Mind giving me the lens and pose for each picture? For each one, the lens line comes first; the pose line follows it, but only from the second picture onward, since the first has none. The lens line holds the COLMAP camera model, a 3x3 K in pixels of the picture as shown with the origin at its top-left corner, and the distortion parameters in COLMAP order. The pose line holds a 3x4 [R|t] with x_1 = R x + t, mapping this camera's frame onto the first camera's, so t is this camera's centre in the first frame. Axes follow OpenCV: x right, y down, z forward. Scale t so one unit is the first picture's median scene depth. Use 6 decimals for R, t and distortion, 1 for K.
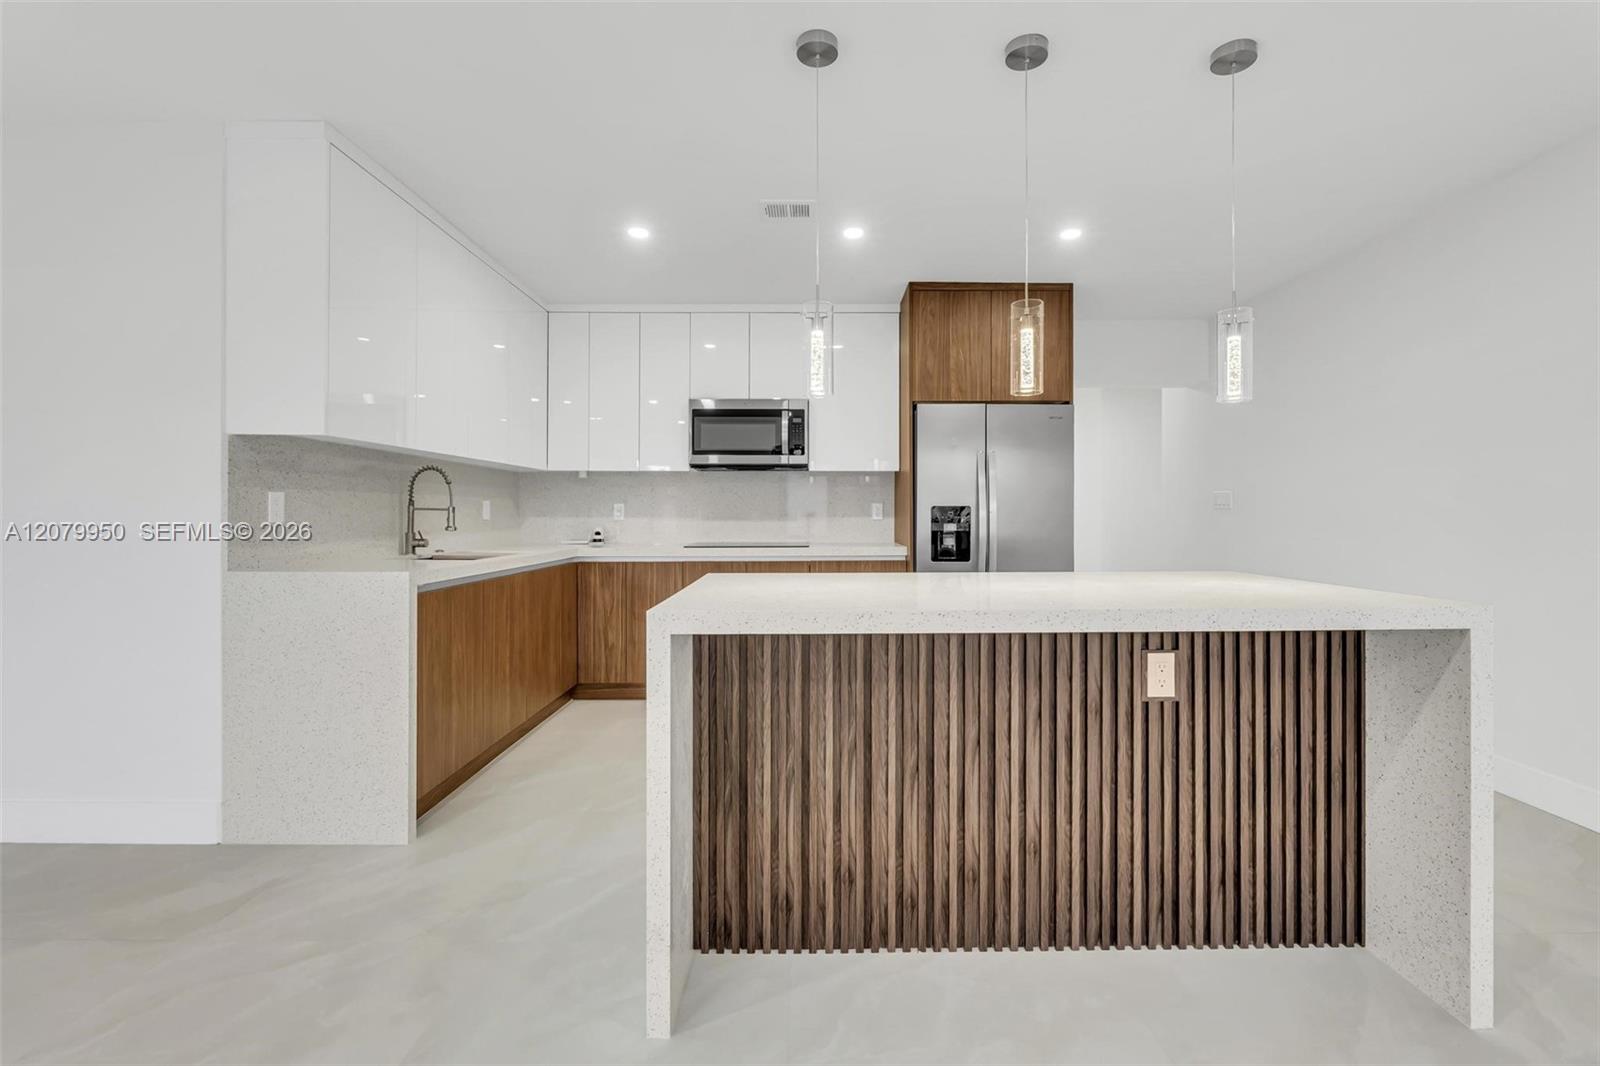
lens RADIAL K [[684.5, 0, 811.4], [0, 684.5, 517.2], [0, 0, 1]] dist [-0.004038, -0.000556]
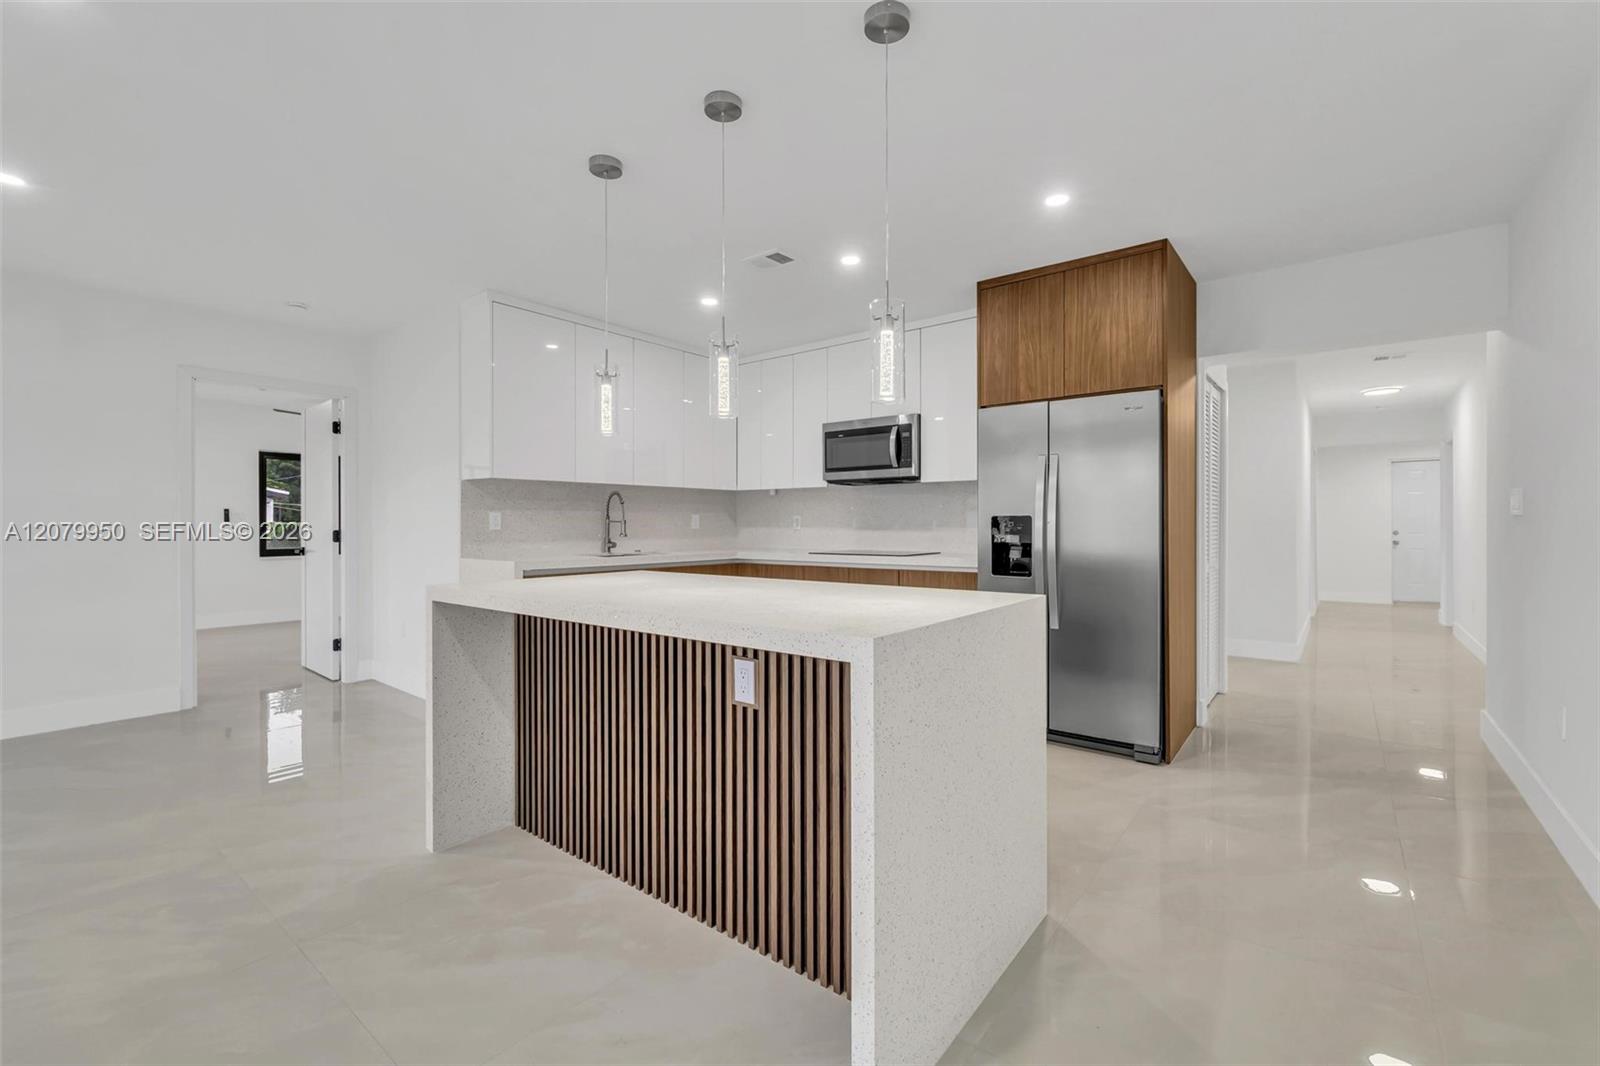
lens RADIAL K [[675.9, 0, 809.8], [0, 675.9, 526.4], [0, 0, 1]] dist [-0.003005, -0.000531]
pose [[0.783249, 0.000832, -0.621708, 0.563996], [-0.000717, 1.000000, 0.000435, -0.002292], [0.621708, 0.000105, 0.783249, 0.118402]]
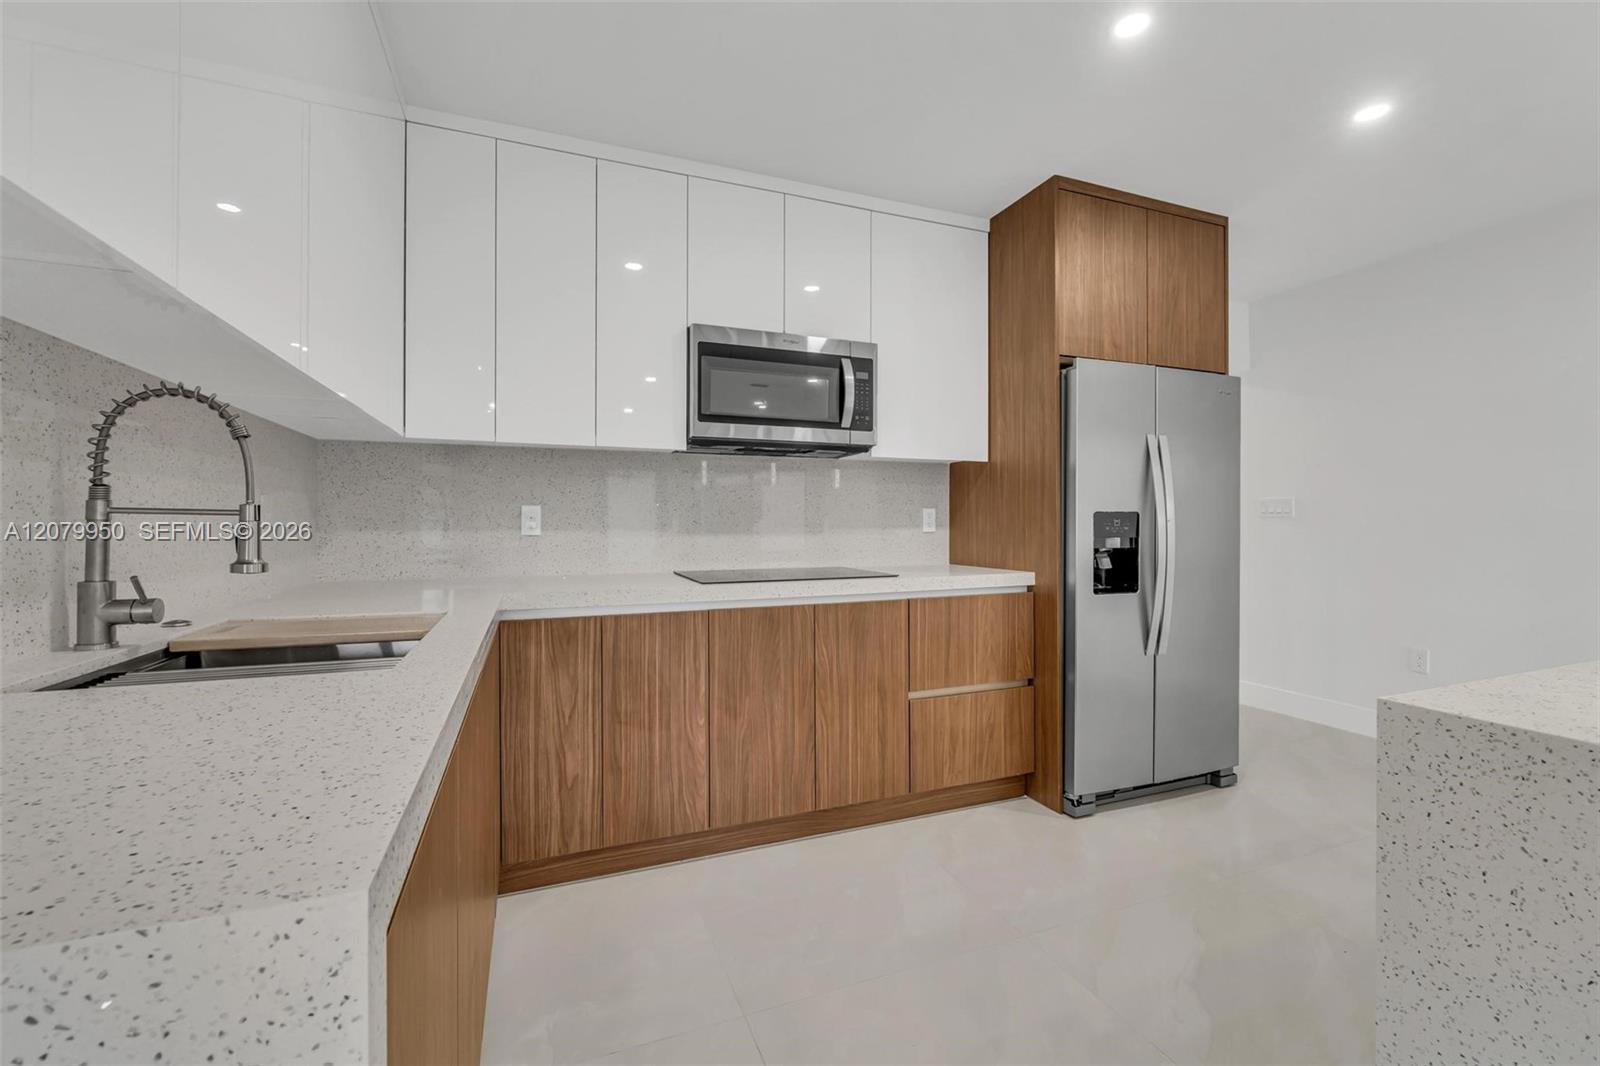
lens RADIAL K [[675.9, 0, 809.8], [0, 675.9, 526.4], [0, 0, 1]] dist [-0.003005, -0.000531]
pose [[0.928432, -0.004154, 0.371479, -0.335018], [0.004703, 0.999989, -0.000571, -0.002229], [-0.371473, 0.002277, 0.928441, 0.492776]]
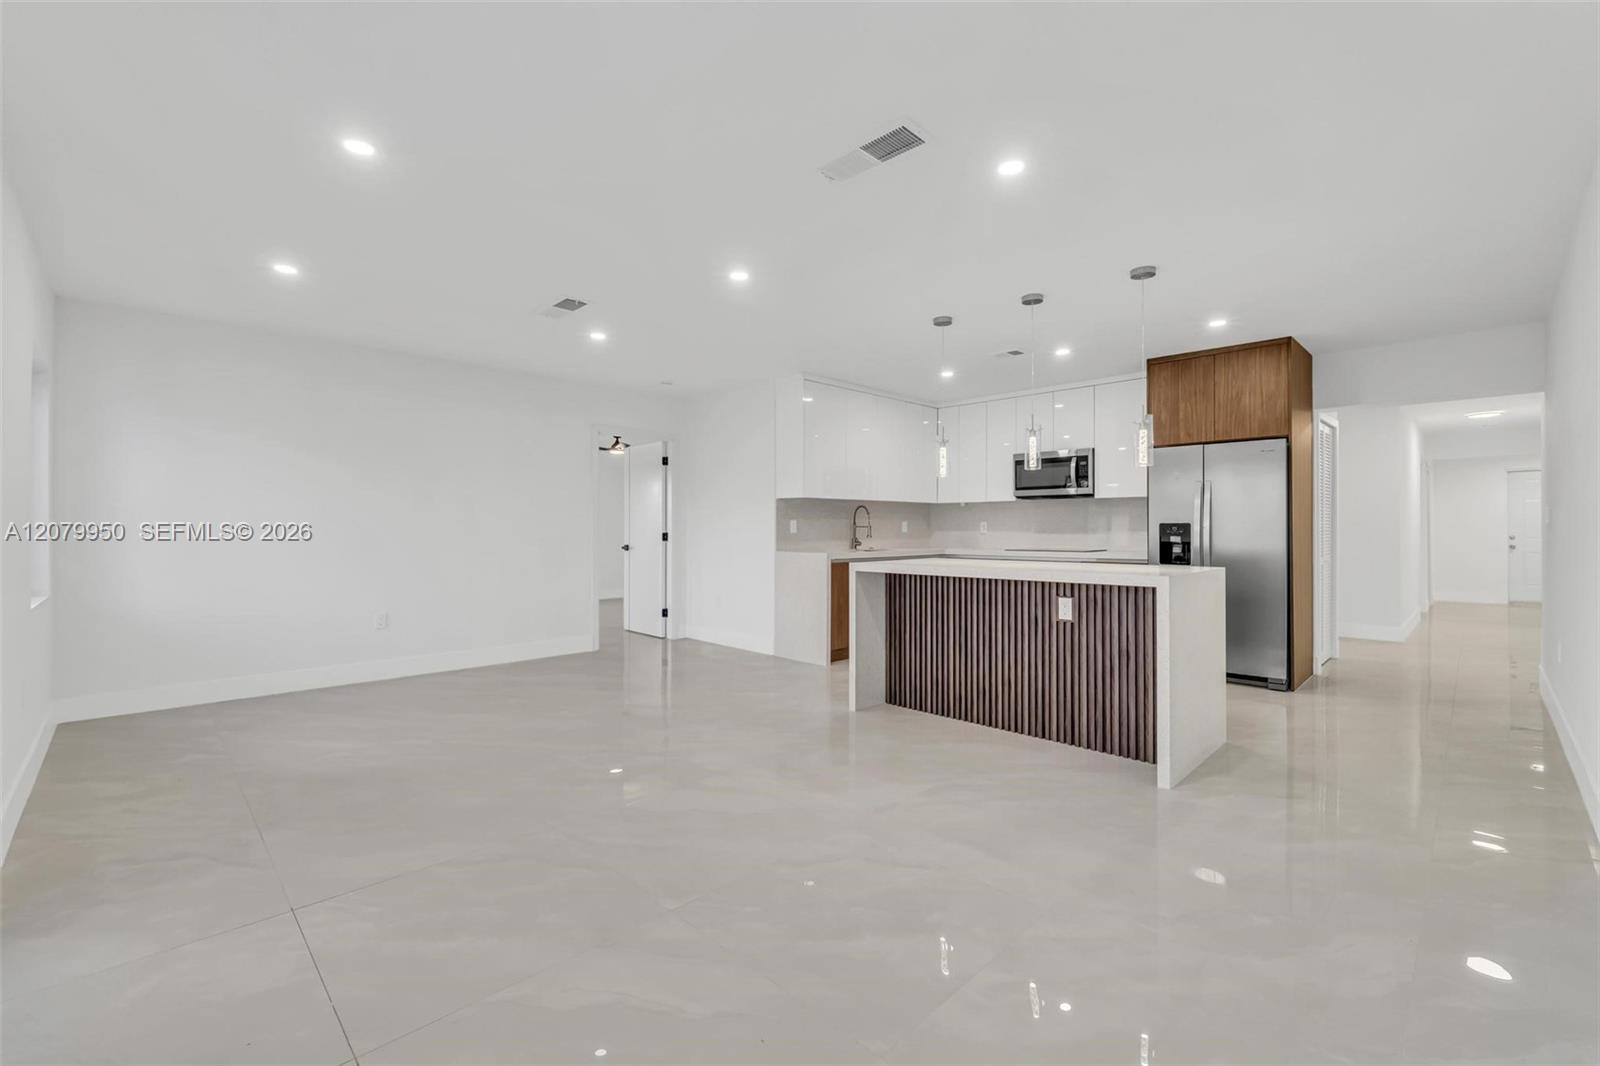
lens RADIAL K [[675.9, 0, 809.8], [0, 675.9, 526.4], [0, 0, 1]] dist [-0.003005, -0.000531]
pose [[0.704210, -0.002647, -0.709987, 0.644848], [-0.002654, 0.999976, -0.006360, 0.000306], [0.709987, 0.006363, 0.704186, -0.438474]]
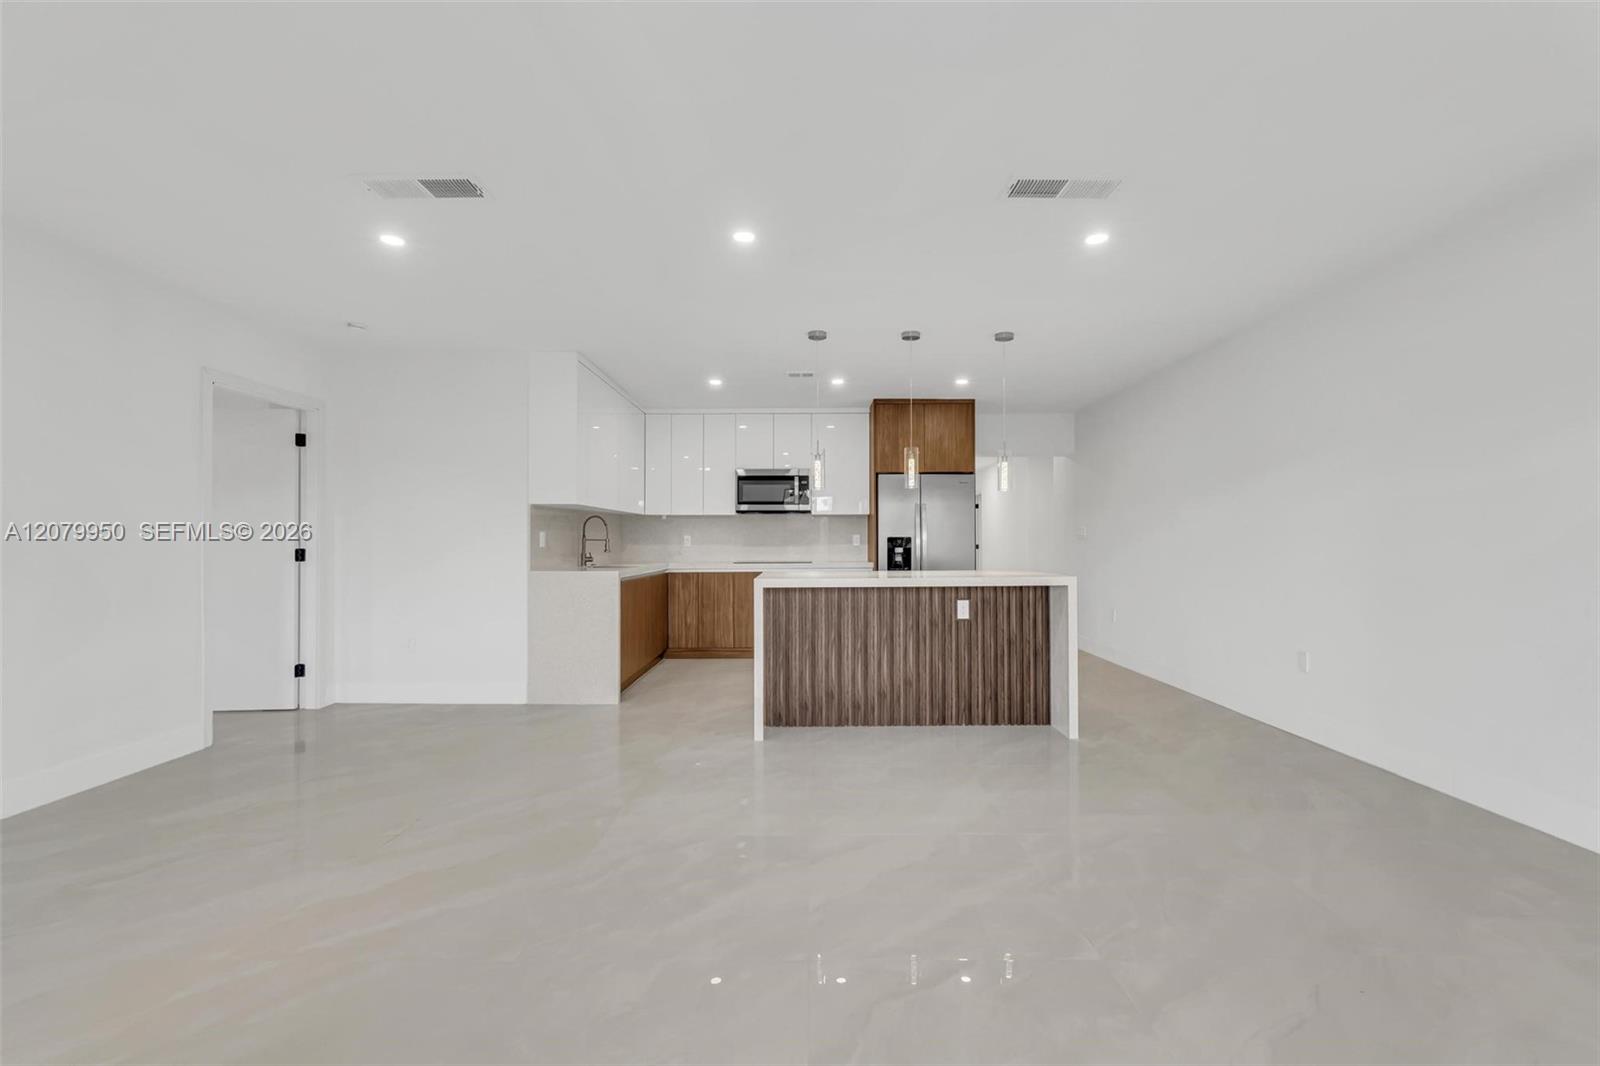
lens RADIAL K [[679.3, 0, 800.0], [0, 679.3, 533.0], [0, 0, 1]] dist [0.001737, -0.000505]
pose [[0.999878, -0.003620, -0.015181, -0.008230], [0.003353, 0.999840, -0.017550, 0.002288], [0.015242, 0.017497, 0.999731, -0.627126]]
